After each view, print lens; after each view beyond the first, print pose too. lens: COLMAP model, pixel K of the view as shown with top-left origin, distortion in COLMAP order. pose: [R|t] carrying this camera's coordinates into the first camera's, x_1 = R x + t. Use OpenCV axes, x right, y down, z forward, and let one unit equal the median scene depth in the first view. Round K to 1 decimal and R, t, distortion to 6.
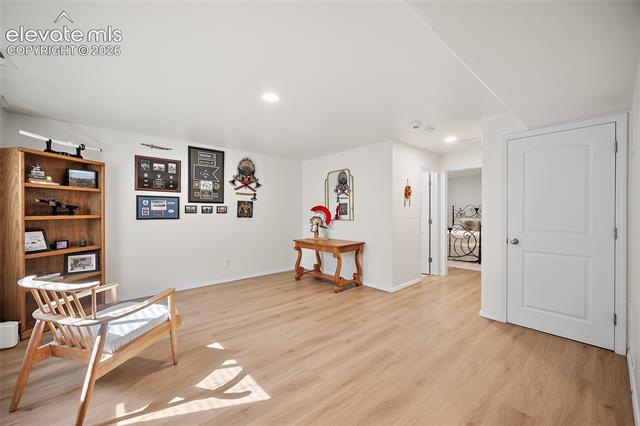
lens RADIAL K [[255.1, 0, 320.3], [0, 255.1, 213.1], [0, 0, 1]] dist [0.000400, -0.000319]
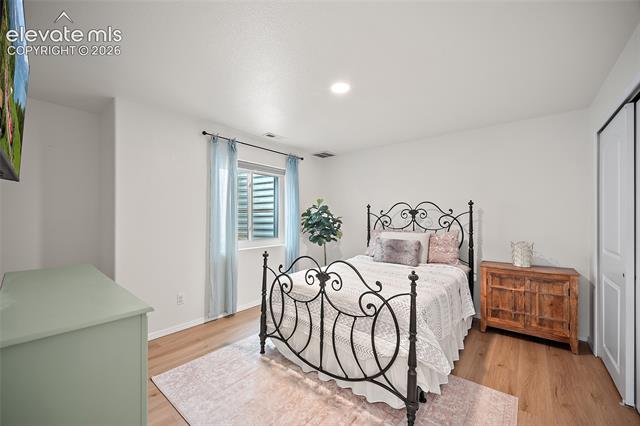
lens RADIAL K [[255.1, 0, 318.4], [0, 255.1, 216.6], [0, 0, 1]] dist [0.000400, -0.000319]
pose [[0.987991, 0.002144, 0.154495, 0.467502], [-0.000898, 0.999967, -0.008135, -0.004481], [-0.154508, 0.007899, 0.987960, 0.721587]]
